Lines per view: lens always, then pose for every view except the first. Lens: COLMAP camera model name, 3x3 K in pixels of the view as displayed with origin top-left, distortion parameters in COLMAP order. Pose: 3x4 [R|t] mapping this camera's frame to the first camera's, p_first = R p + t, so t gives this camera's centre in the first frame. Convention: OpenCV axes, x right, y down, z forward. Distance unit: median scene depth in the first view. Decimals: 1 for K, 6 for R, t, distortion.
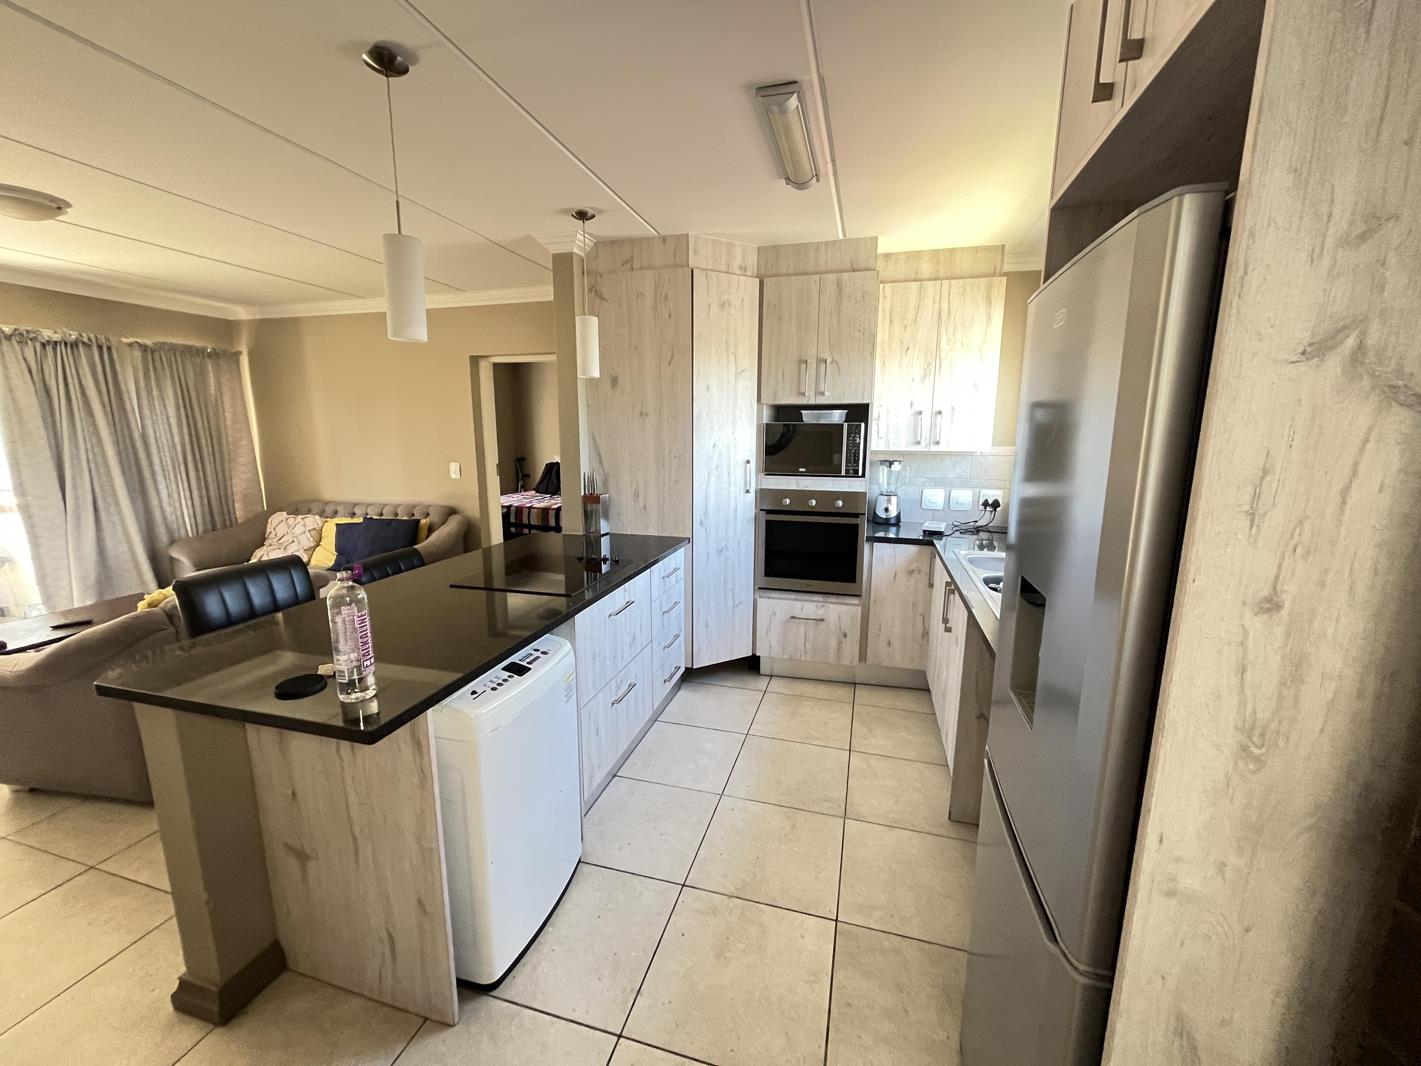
lens RADIAL K [[574.4, 0, 710.5], [0, 574.4, 533.0], [0, 0, 1]] dist [-0.001373, -0.000167]
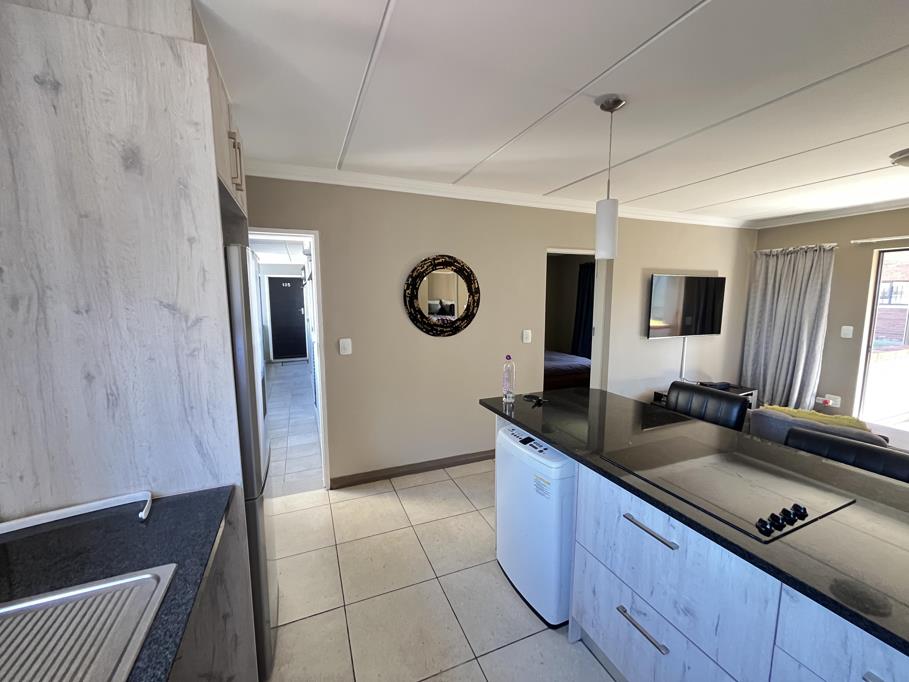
lens RADIAL K [[367.4, 0, 454.5], [0, 367.4, 341.0], [0, 0, 1]] dist [-0.001373, -0.000167]
pose [[-0.782821, 0.086197, -0.616248, 0.485296], [-0.104425, 0.958115, 0.266666, -0.320593], [0.613422, 0.273104, -0.741032, 1.525059]]
